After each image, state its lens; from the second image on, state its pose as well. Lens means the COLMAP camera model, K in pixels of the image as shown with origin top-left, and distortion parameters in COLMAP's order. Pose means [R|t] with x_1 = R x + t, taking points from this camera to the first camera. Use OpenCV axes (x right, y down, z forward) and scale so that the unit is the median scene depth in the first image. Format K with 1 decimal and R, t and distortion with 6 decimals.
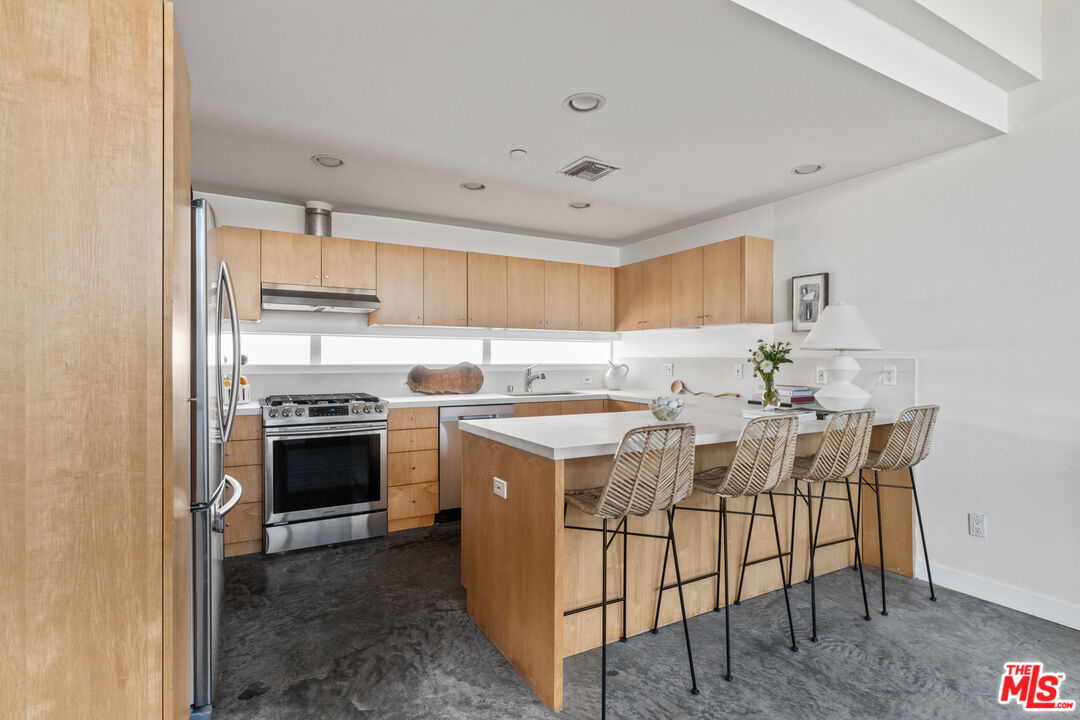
lens RADIAL K [[528.4, 0, 535.2], [0, 528.4, 362.9], [0, 0, 1]] dist [-0.001303, 0.000019]
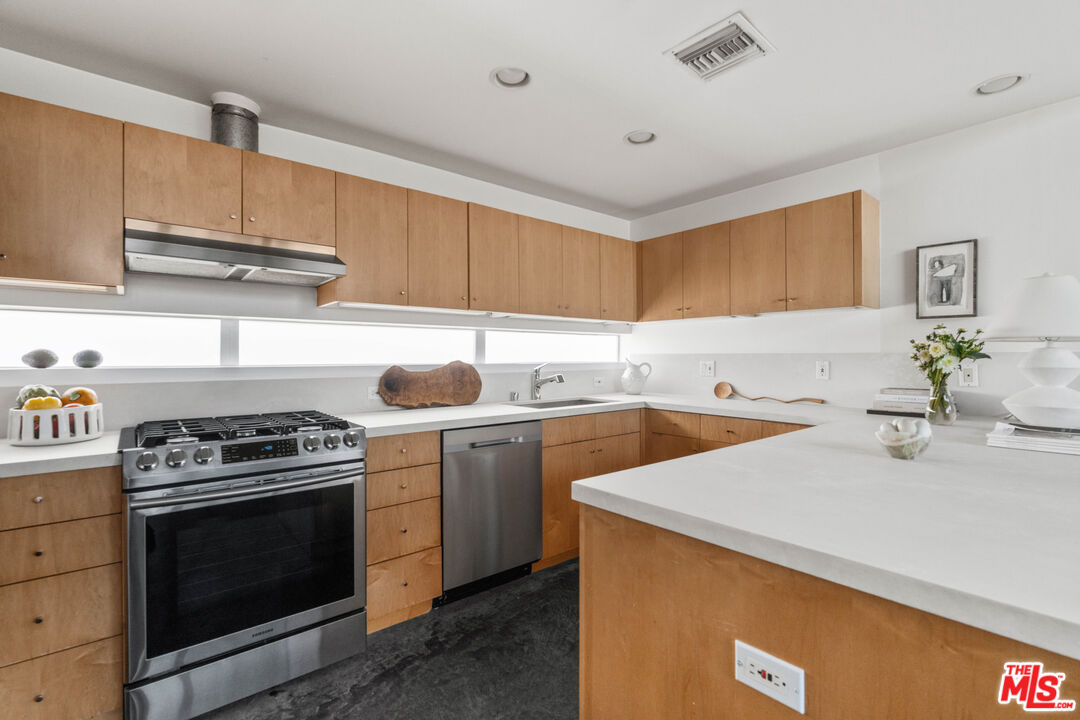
lens RADIAL K [[487.6, 0, 535.2], [0, 487.6, 359.2], [0, 0, 1]] dist [-0.004044, 0.000126]
pose [[0.982990, -0.005446, 0.183576, -0.188627], [0.006401, 0.999969, -0.004610, -0.000243], [-0.183545, 0.005706, 0.982995, 0.416895]]
